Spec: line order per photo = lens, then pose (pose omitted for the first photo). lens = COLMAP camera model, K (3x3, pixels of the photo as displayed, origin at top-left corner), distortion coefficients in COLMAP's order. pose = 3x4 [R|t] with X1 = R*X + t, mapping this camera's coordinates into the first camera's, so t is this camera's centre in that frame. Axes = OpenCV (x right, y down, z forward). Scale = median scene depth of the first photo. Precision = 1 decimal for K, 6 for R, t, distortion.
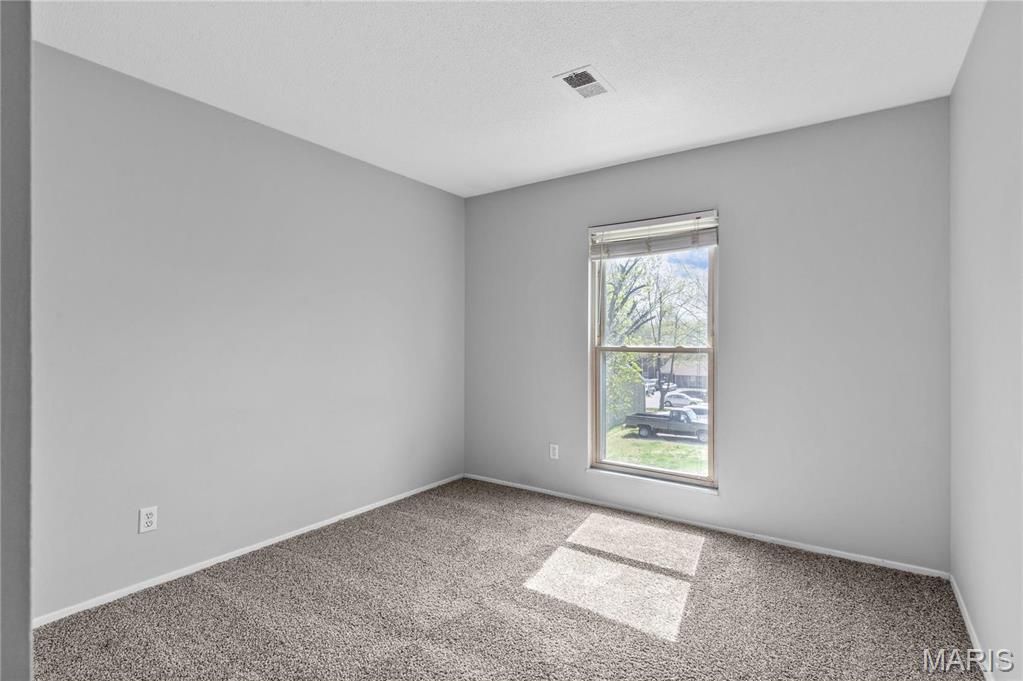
lens RADIAL K [[472.9, 0, 510.9], [0, 472.9, 336.1], [0, 0, 1]] dist [0.002311, -0.000082]
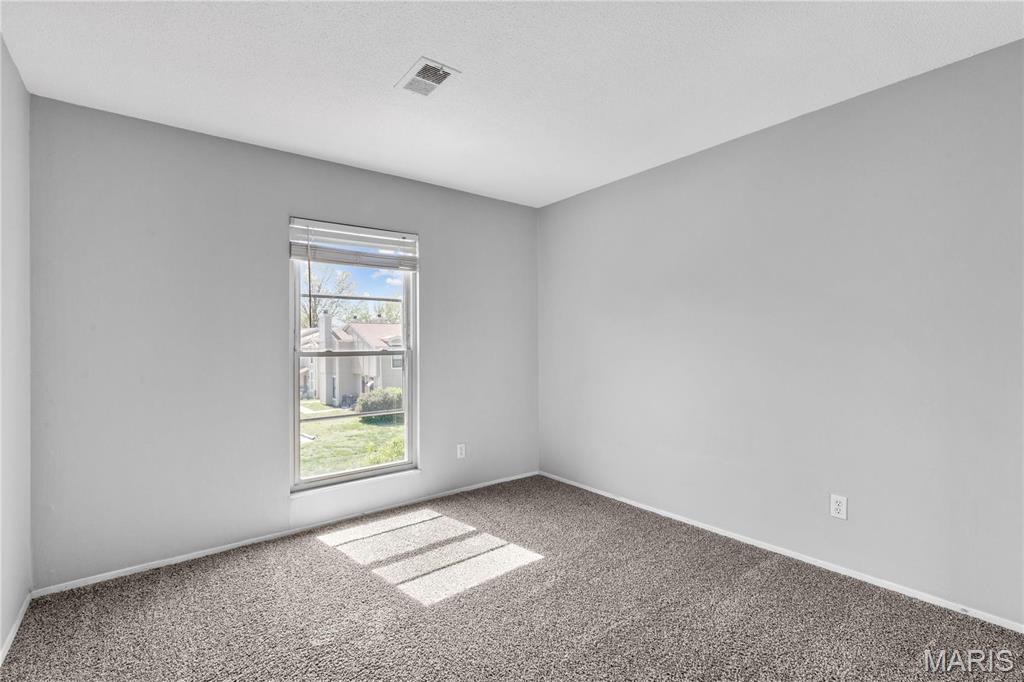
lens RADIAL K [[473.3, 0, 511.4], [0, 473.3, 336.6], [0, 0, 1]] dist [0.002311, -0.000082]
pose [[0.293346, -0.000221, 0.956006, -0.632240], [0.008371, 0.999962, -0.002337, -0.004113], [-0.955970, 0.008688, 0.293336, 0.414951]]
